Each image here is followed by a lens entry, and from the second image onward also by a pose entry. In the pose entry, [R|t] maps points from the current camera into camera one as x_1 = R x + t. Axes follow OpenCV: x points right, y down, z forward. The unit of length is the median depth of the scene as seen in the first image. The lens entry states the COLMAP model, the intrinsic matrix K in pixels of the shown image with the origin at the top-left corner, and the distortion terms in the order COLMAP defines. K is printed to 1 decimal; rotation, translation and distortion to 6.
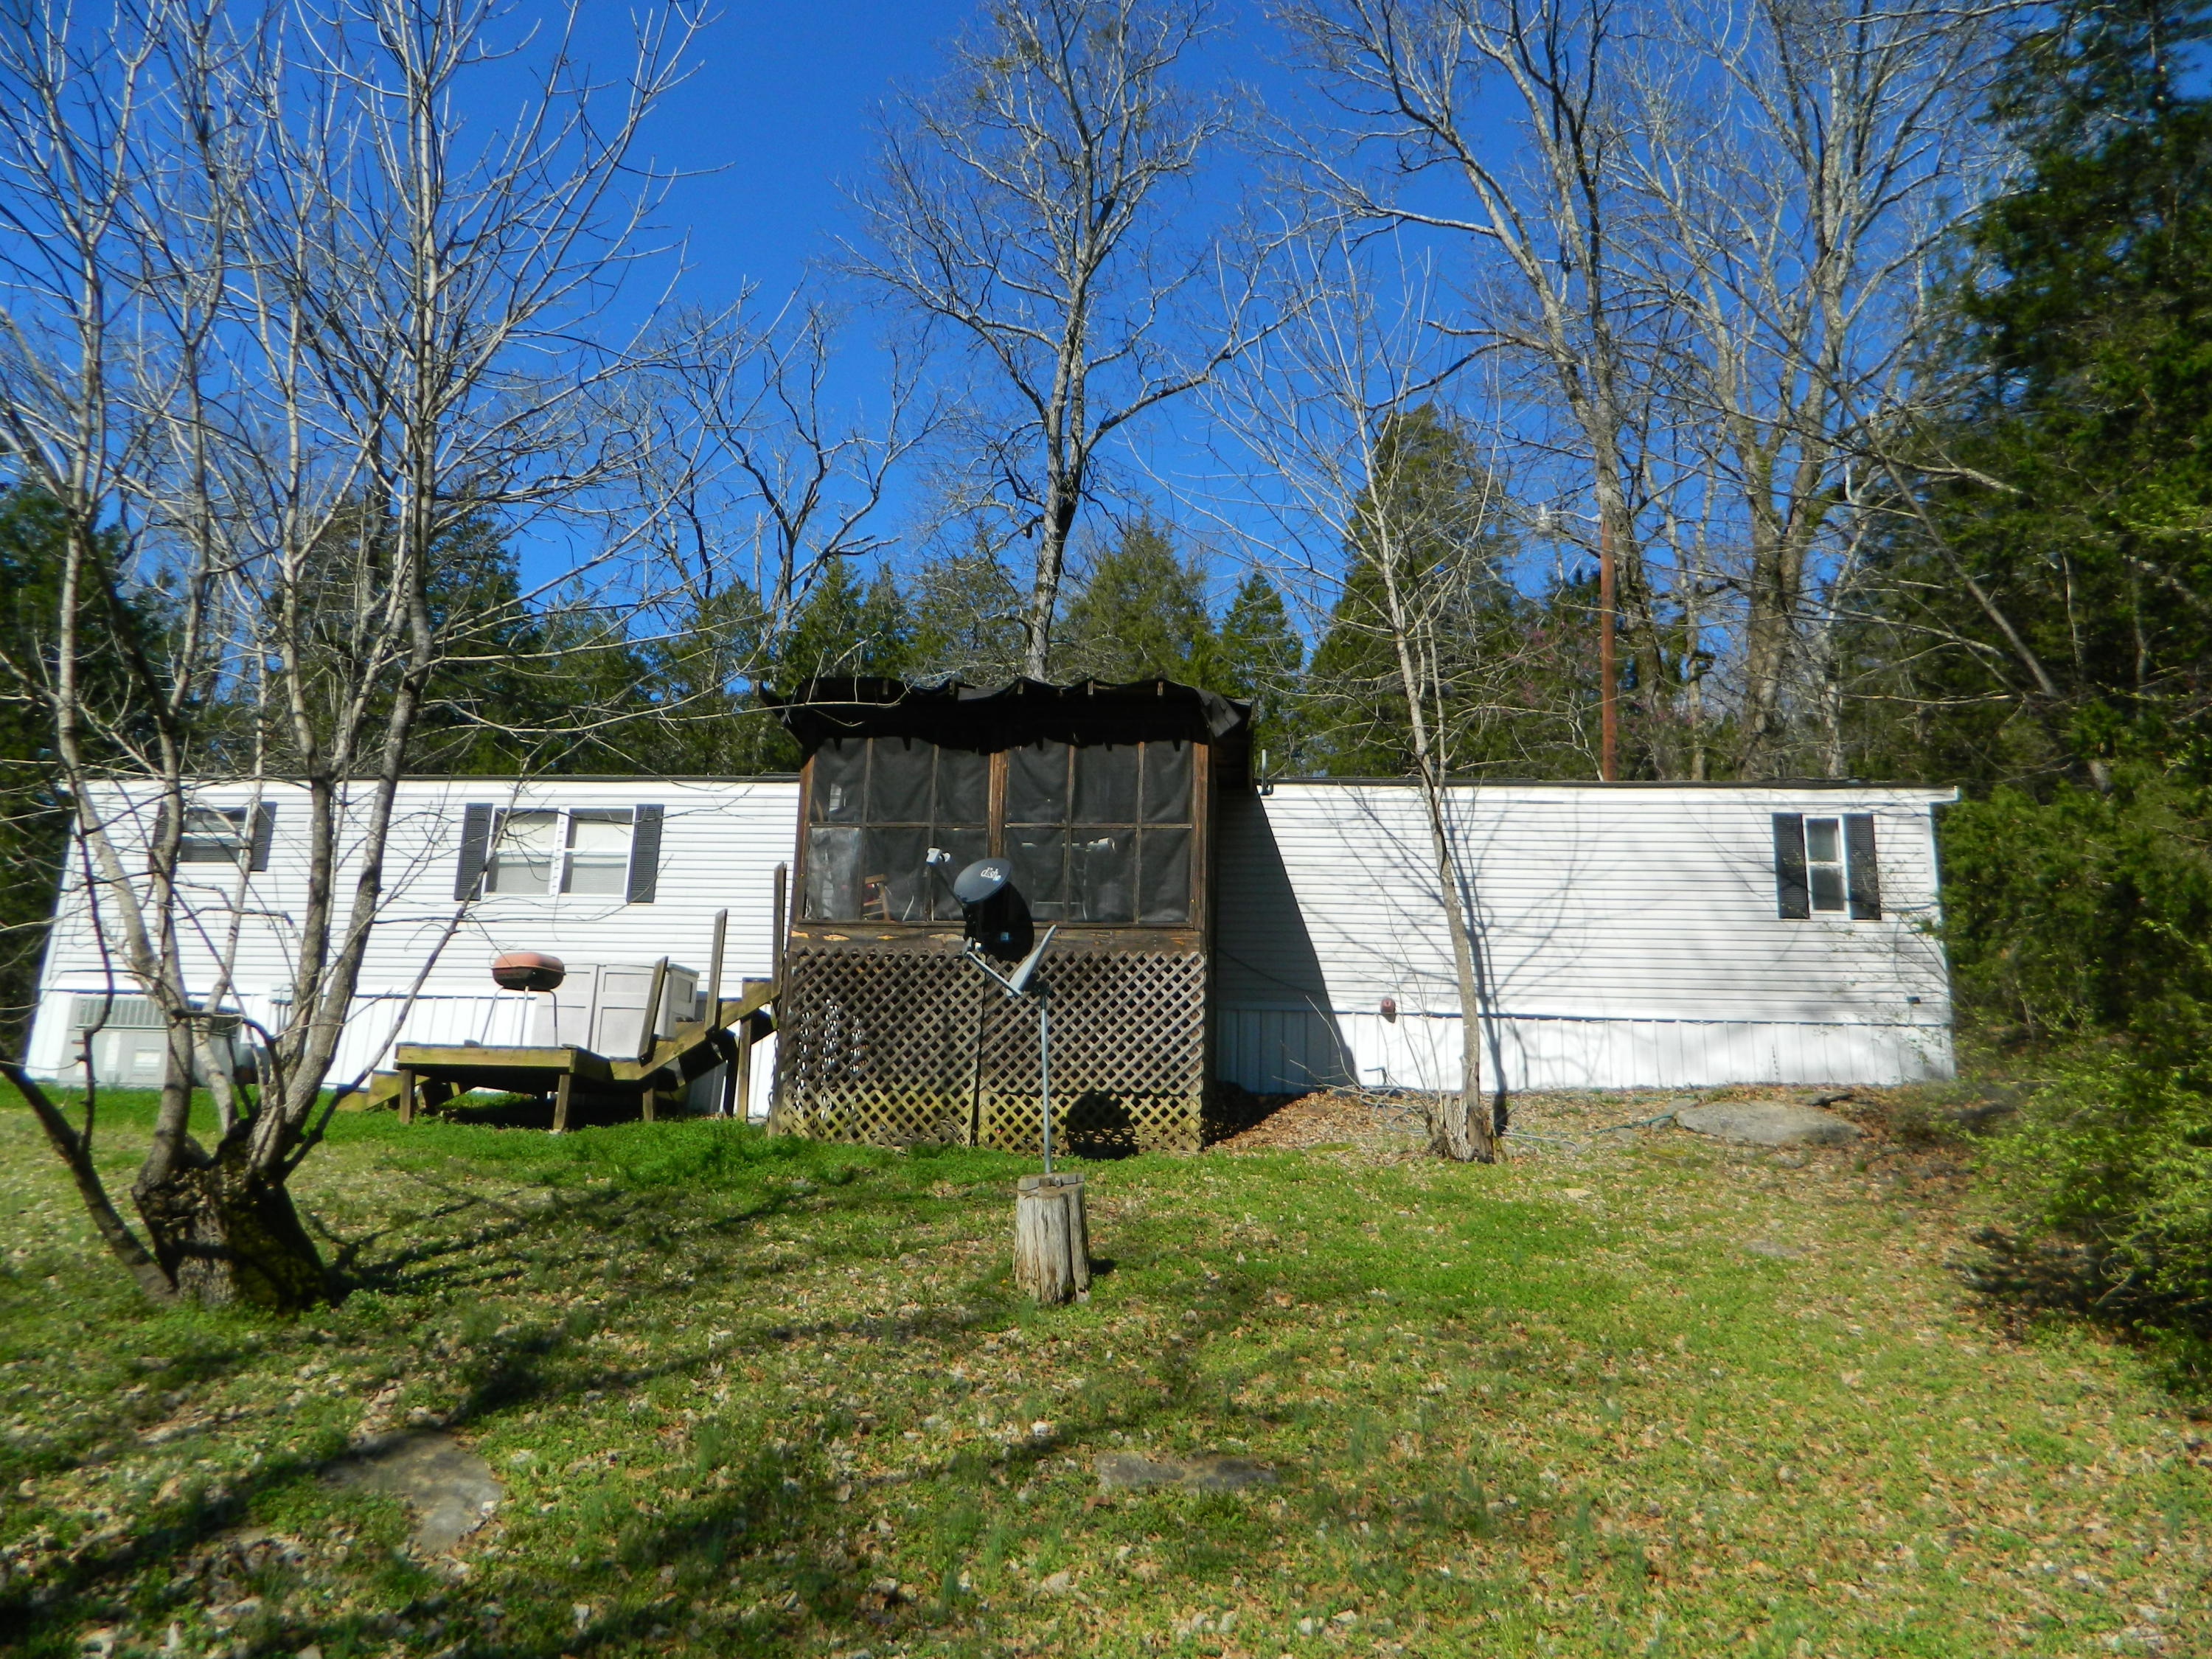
lens RADIAL K [[1668.8, 0, 1092.3], [0, 1668.8, 835.0], [0, 0, 1]] dist [0.022391, -0.014806]
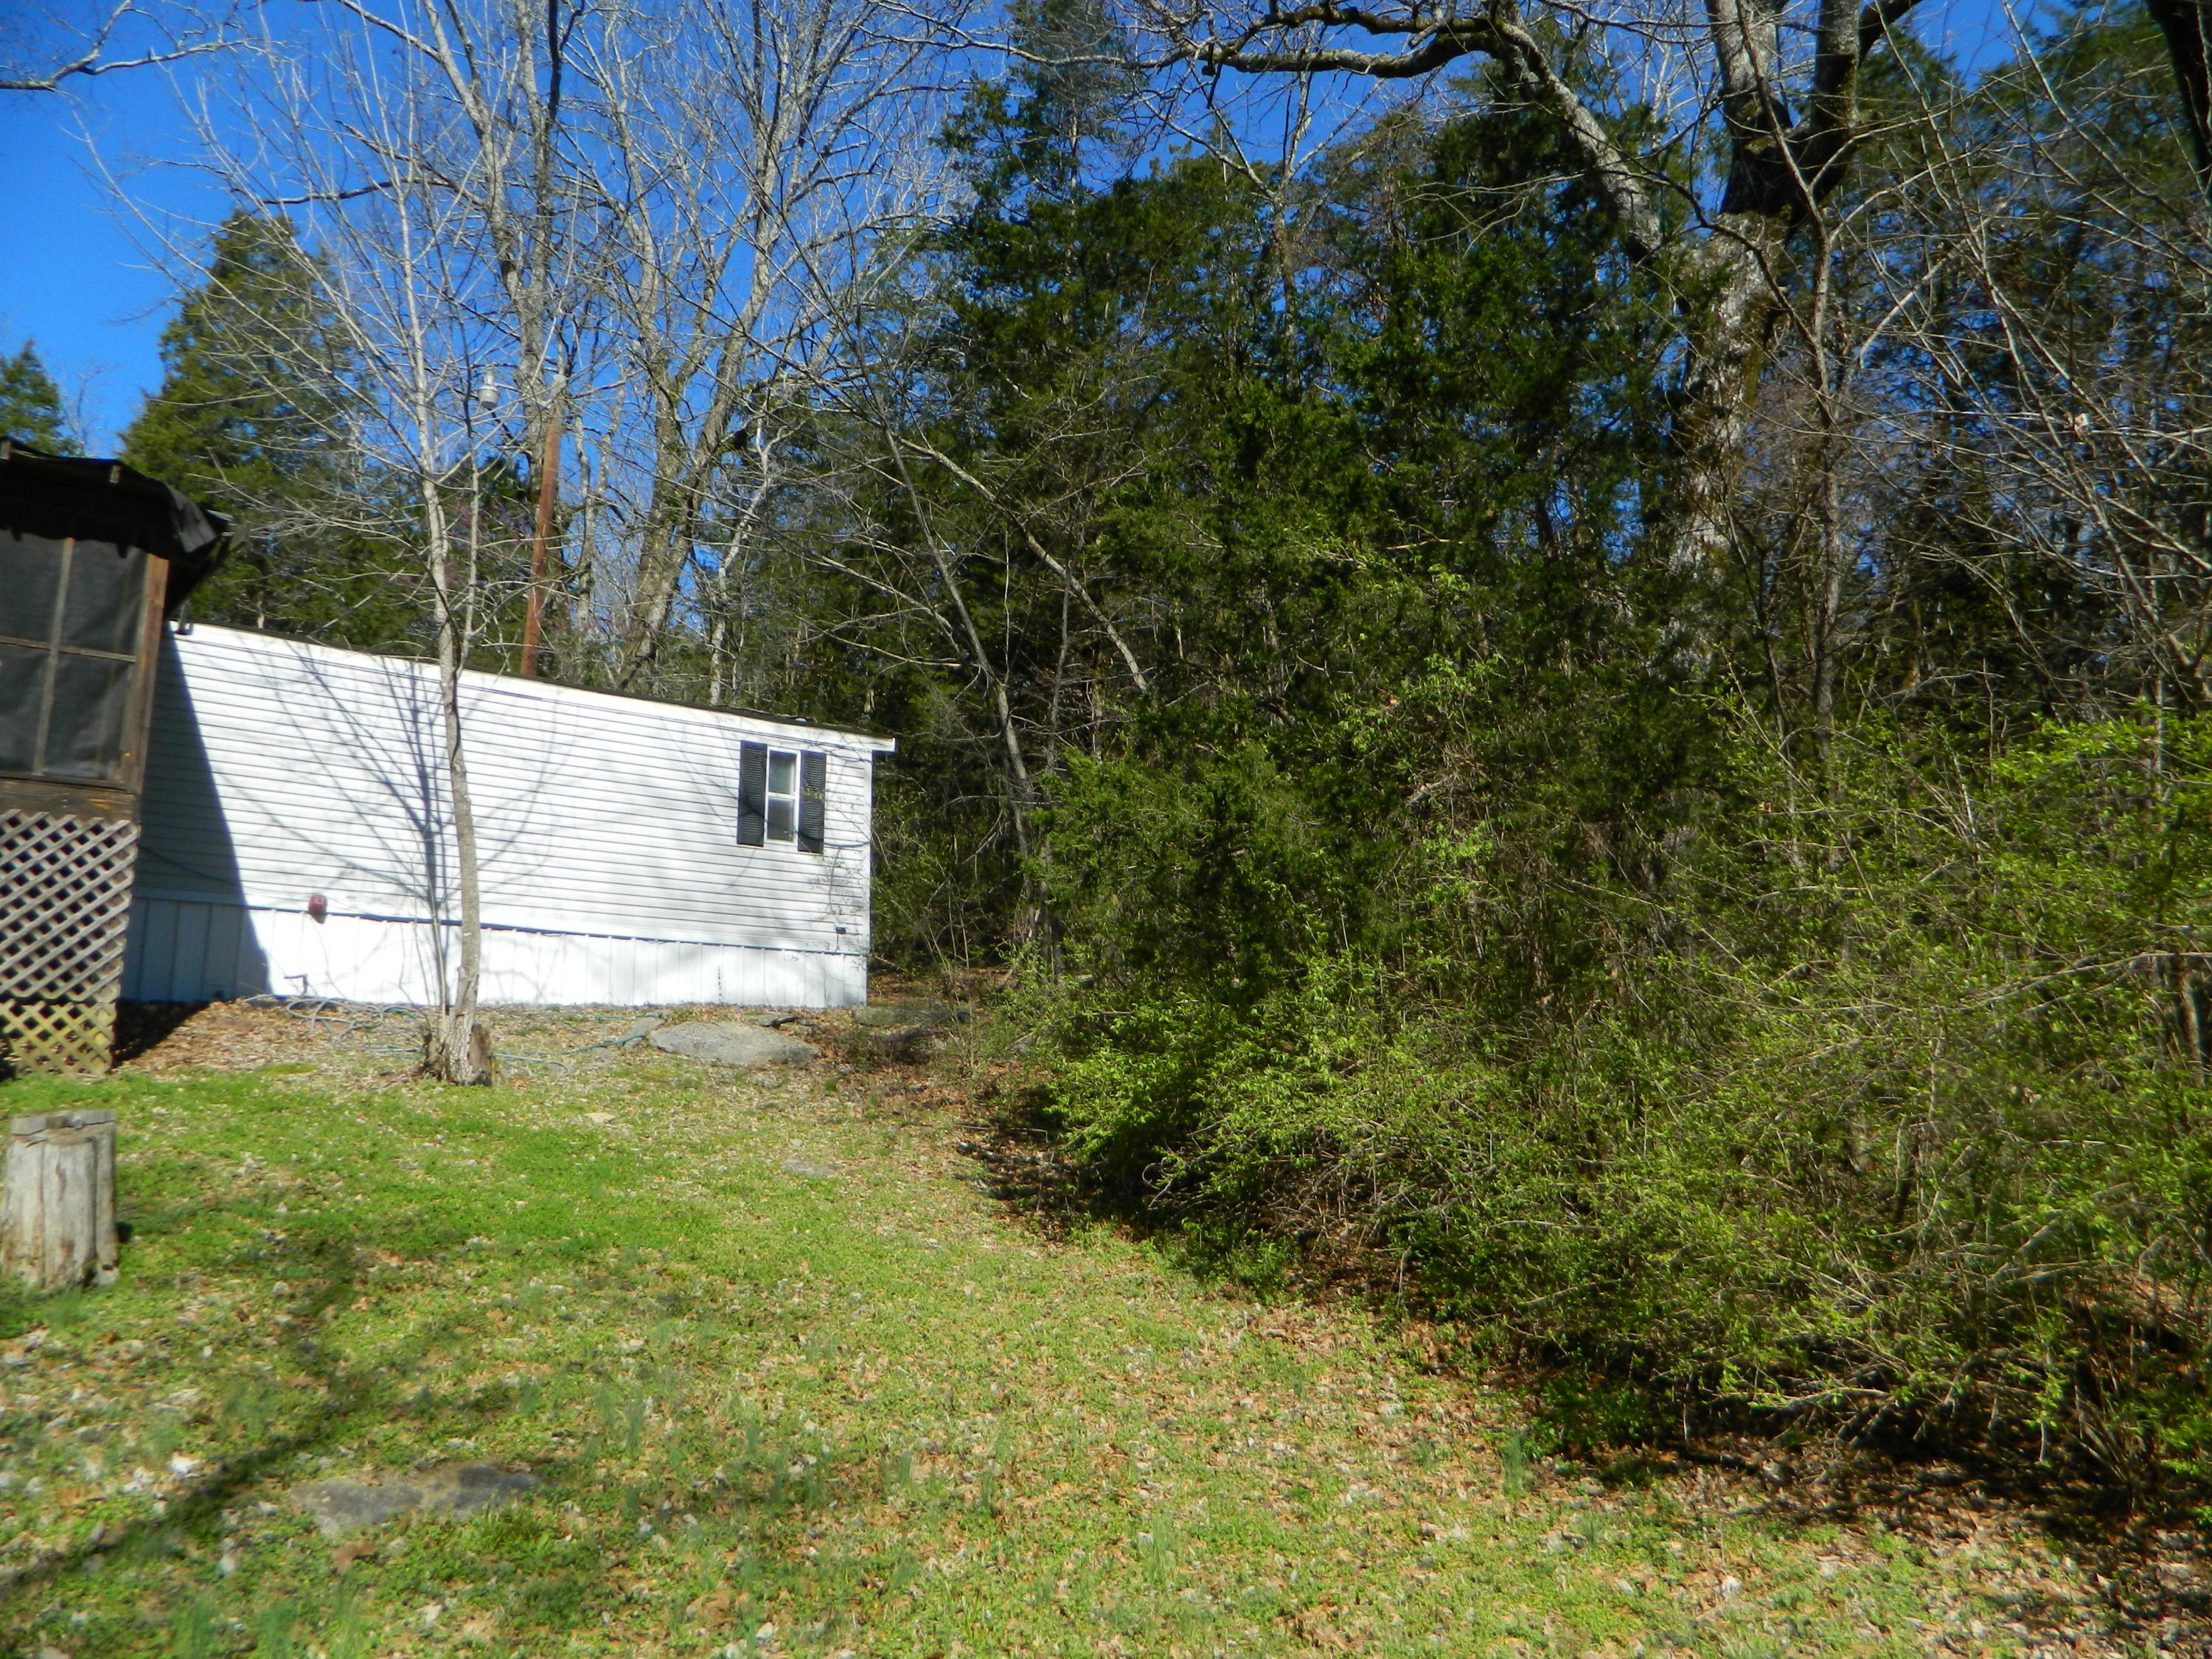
lens RADIAL K [[1668.8, 0, 1109.5], [0, 1668.8, 831.7], [0, 0, 1]] dist [0.022391, -0.014806]
pose [[0.732720, 0.096213, 0.673694, -0.109532], [-0.128925, 0.991653, -0.001401, 0.014651], [-0.668206, -0.085829, 0.739009, 0.096878]]
